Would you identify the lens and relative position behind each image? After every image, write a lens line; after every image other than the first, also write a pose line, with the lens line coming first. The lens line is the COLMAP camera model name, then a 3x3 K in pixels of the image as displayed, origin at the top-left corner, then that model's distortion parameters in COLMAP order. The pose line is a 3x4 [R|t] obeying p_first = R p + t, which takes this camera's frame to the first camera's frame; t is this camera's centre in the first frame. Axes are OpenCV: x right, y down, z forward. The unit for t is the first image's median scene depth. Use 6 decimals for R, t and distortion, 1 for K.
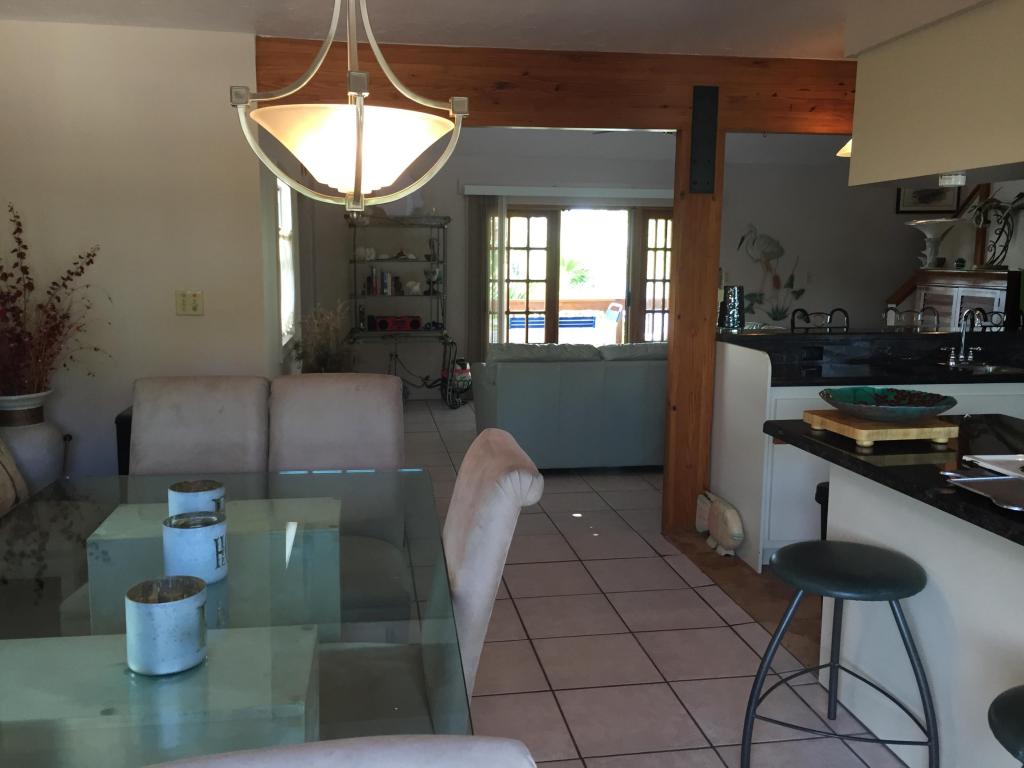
lens RADIAL K [[870.7, 0, 512.0], [0, 870.7, 384.0], [0, 0, 1]] dist [0.042989, -0.008099]
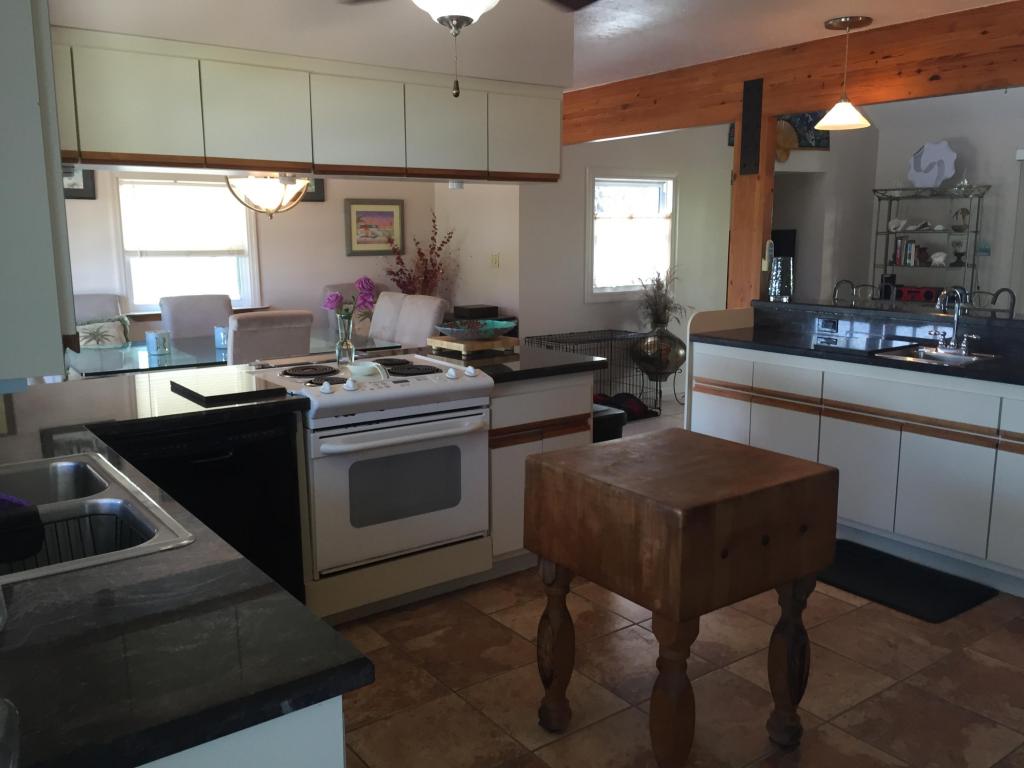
lens RADIAL K [[870.7, 0, 512.0], [0, 870.7, 384.0], [0, 0, 1]] dist [0.042989, -0.008099]
pose [[0.457447, 0.150960, -0.876330, 1.083762], [-0.123265, 0.986736, 0.105634, -0.029787], [0.880652, 0.059699, 0.469987, 0.201453]]
